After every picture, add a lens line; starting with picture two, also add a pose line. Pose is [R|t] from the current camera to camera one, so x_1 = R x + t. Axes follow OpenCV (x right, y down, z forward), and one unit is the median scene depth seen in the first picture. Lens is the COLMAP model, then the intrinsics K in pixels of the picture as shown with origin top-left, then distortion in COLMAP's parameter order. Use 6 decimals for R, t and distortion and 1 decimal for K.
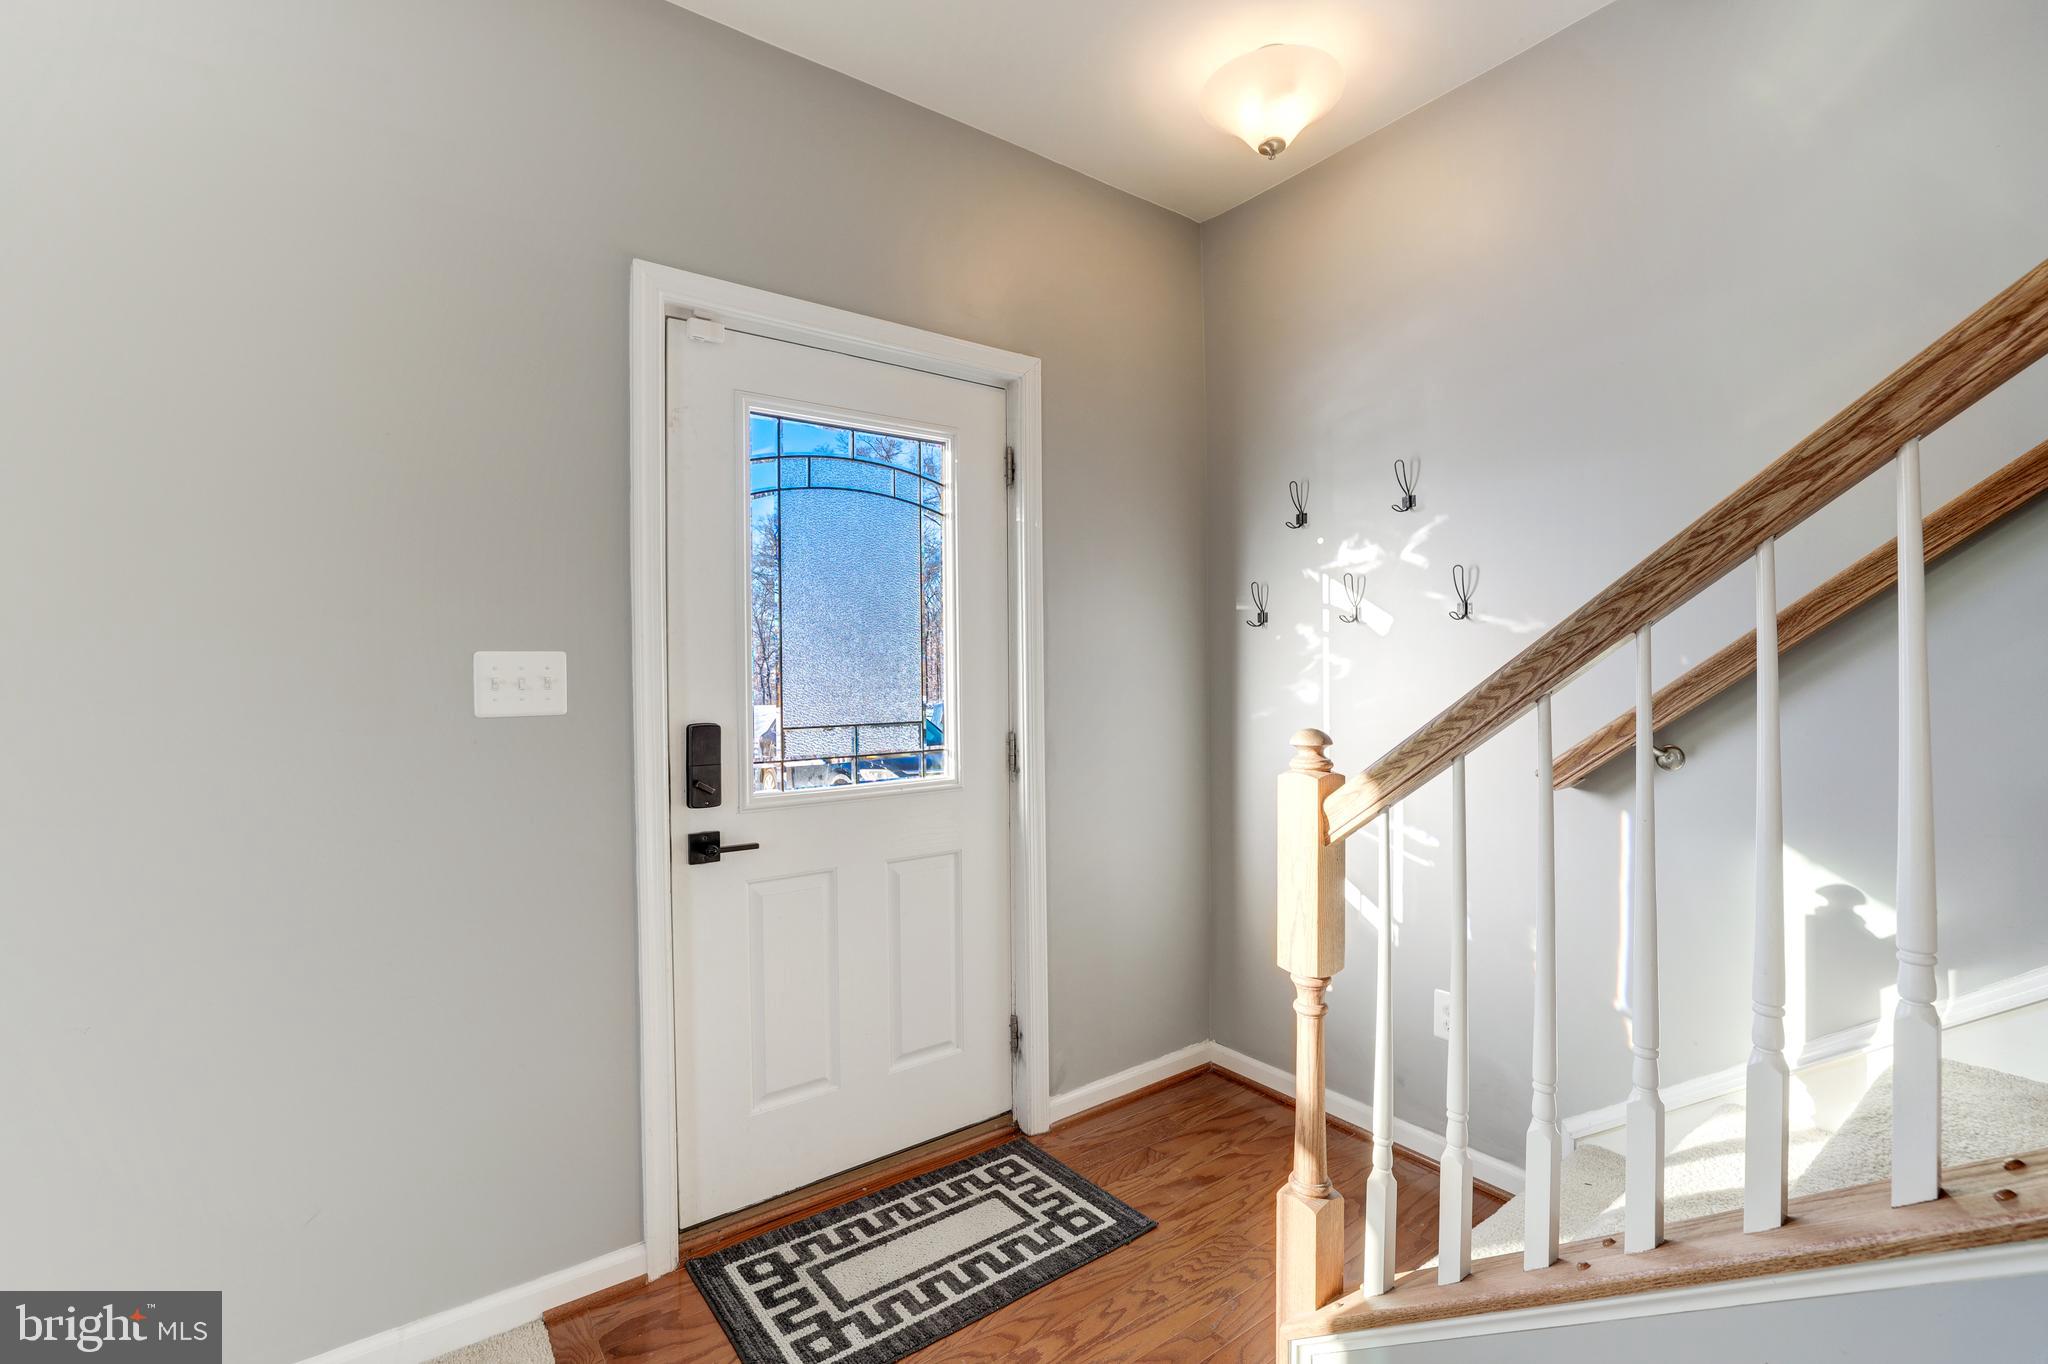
lens RADIAL K [[890.5, 0, 1016.0], [0, 890.5, 668.8], [0, 0, 1]] dist [-0.050317, 0.017685]
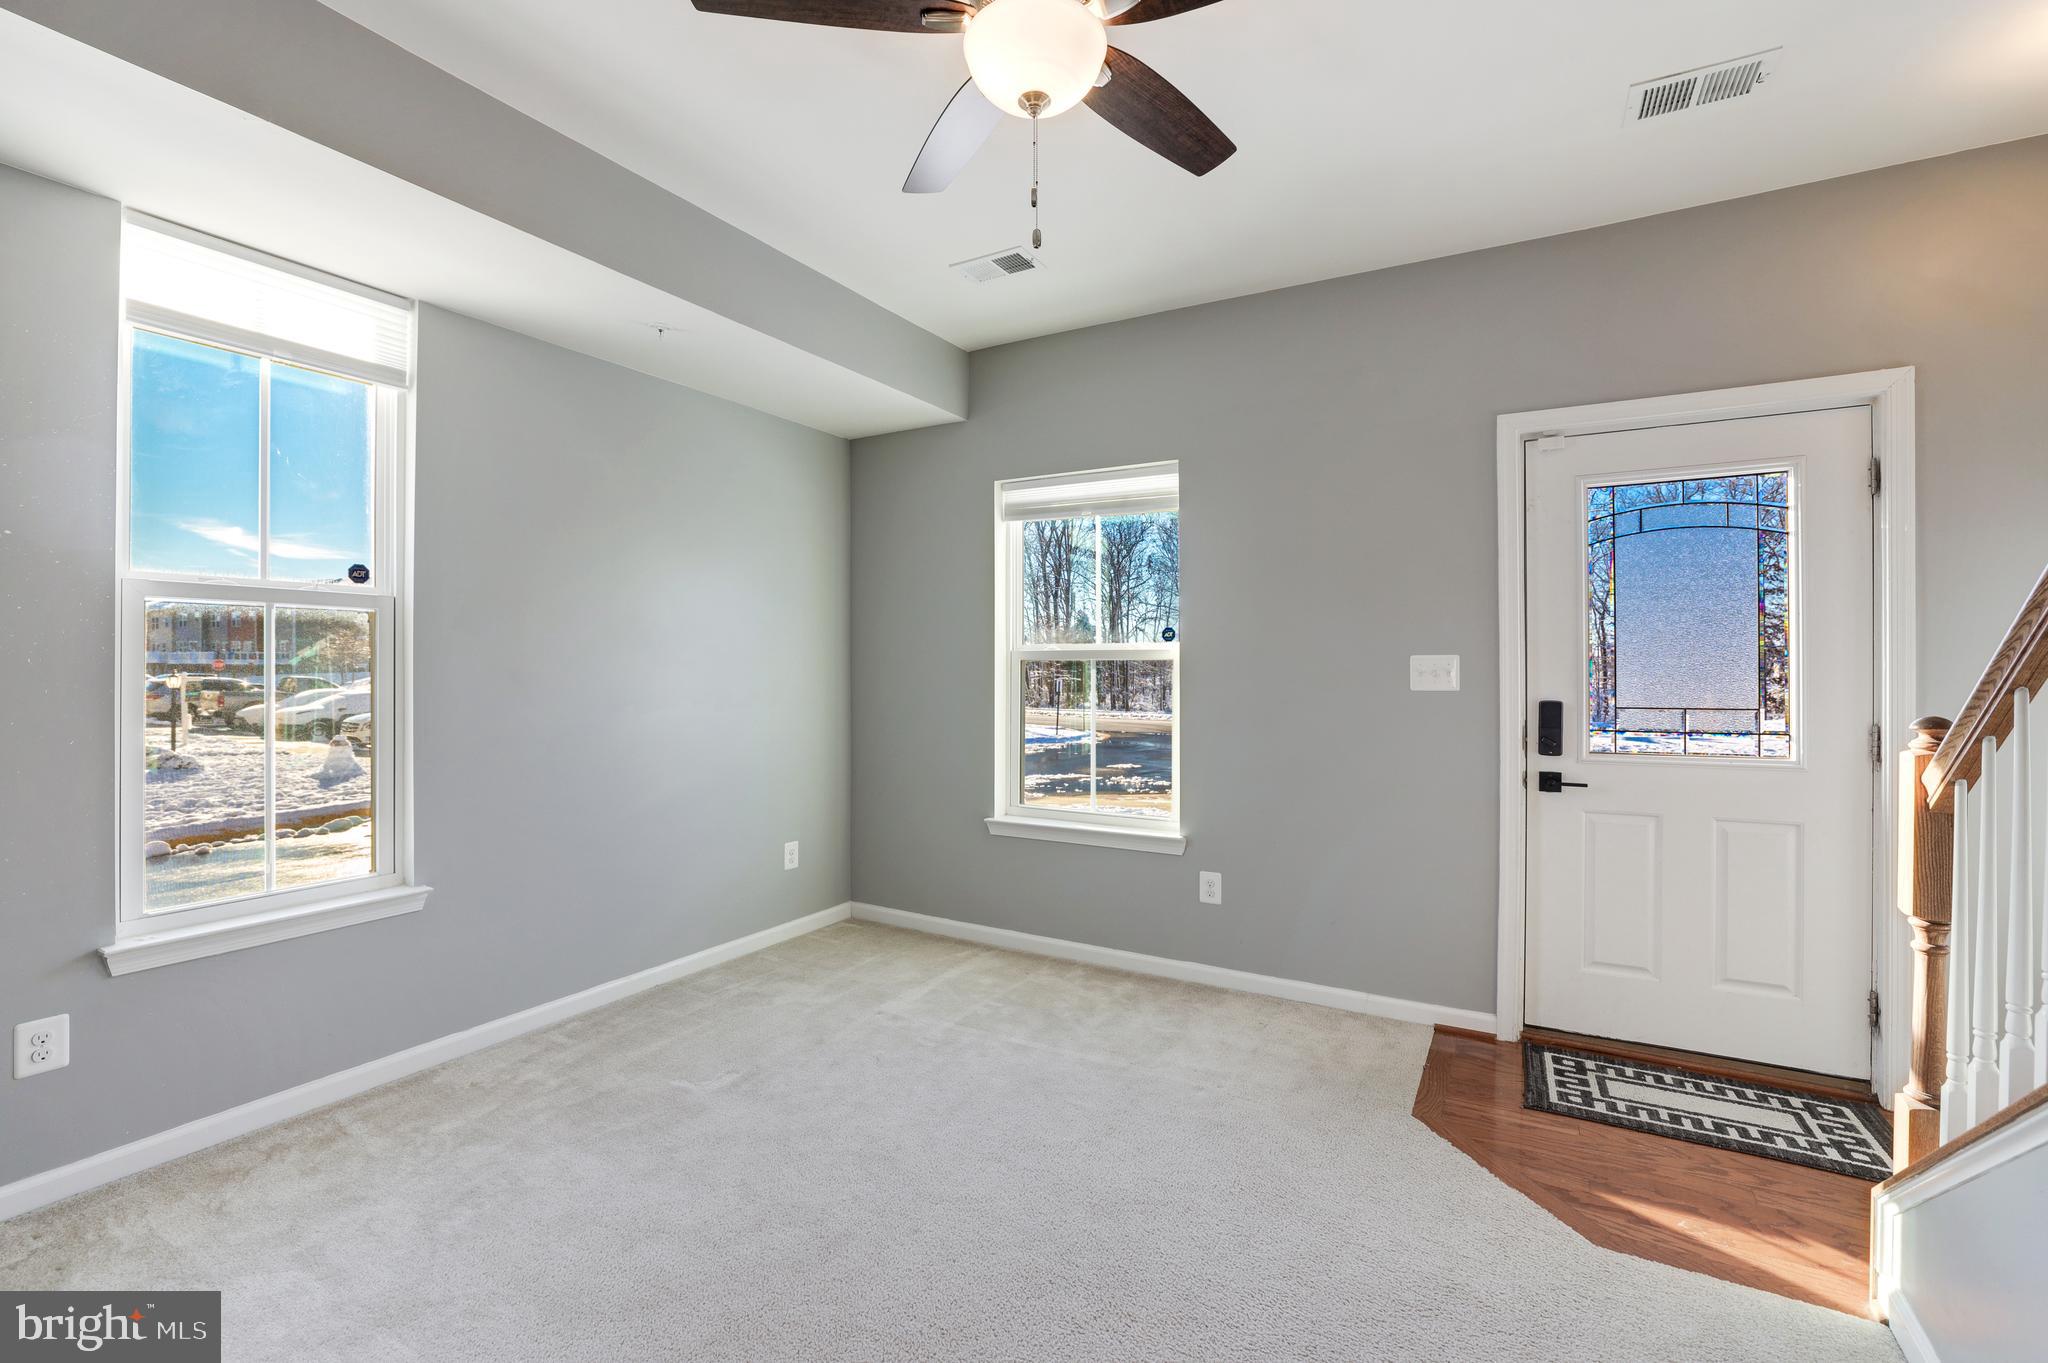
lens RADIAL K [[890.5, 0, 1026.8], [0, 890.5, 668.6], [0, 0, 1]] dist [-0.050317, 0.017685]
pose [[0.406113, 0.006430, -0.913800, 0.640370], [-0.003745, 0.999979, 0.005372, 0.001032], [0.913815, 0.001240, 0.406129, -0.429561]]
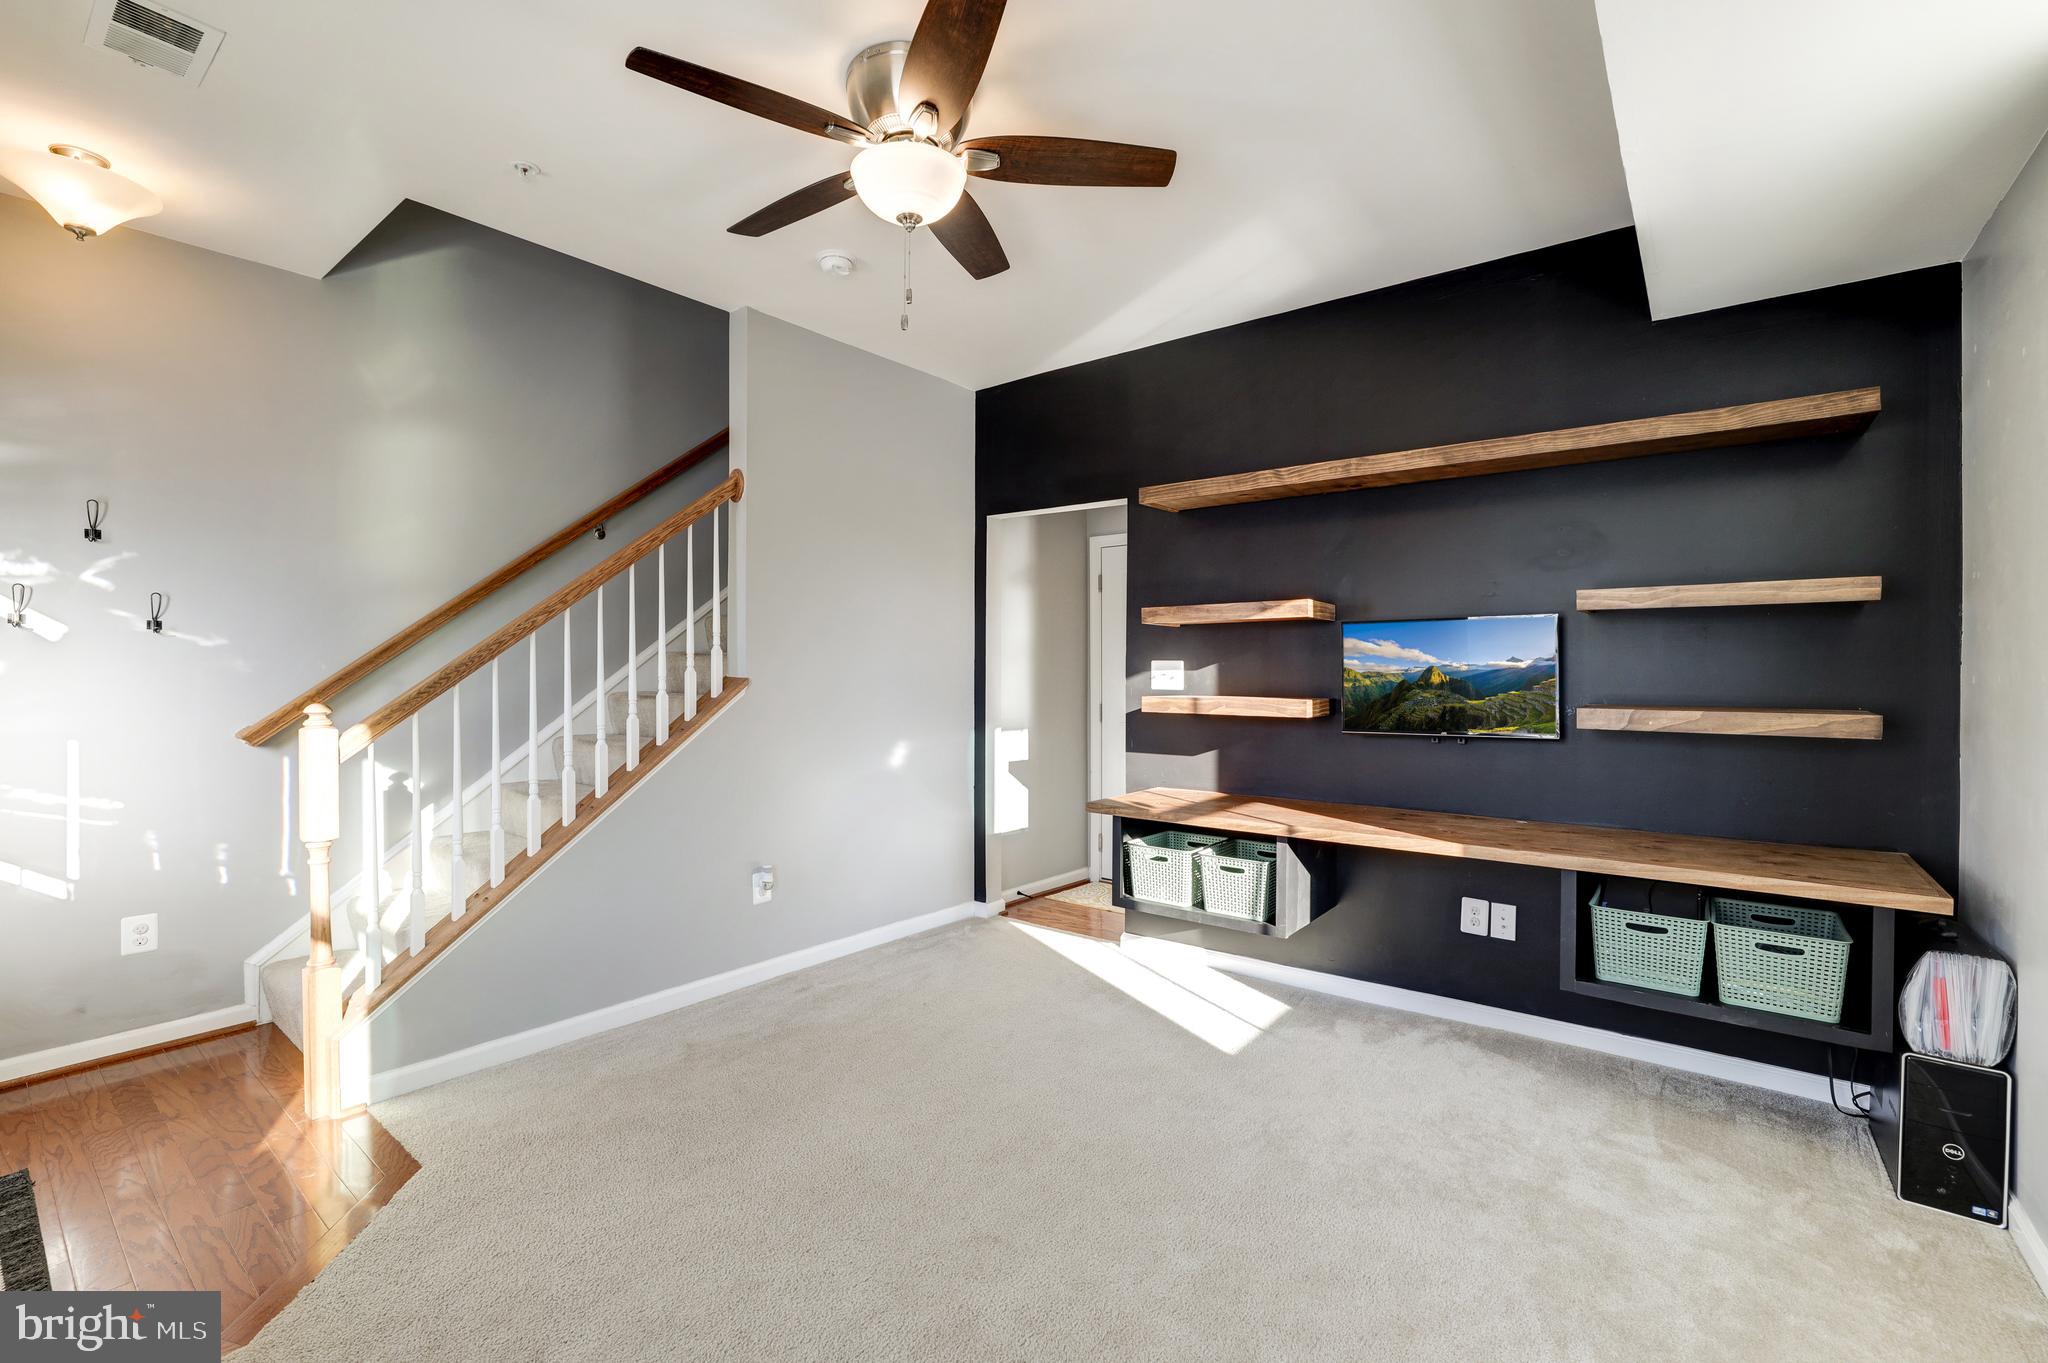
lens RADIAL K [[890.5, 0, 1024.9], [0, 890.5, 671.5], [0, 0, 1]] dist [-0.050317, 0.017685]
pose [[-0.282587, 0.004987, 0.959229, -1.232221], [-0.003370, 0.999975, -0.006191, 0.006372], [-0.959236, -0.004982, -0.282563, 0.098713]]
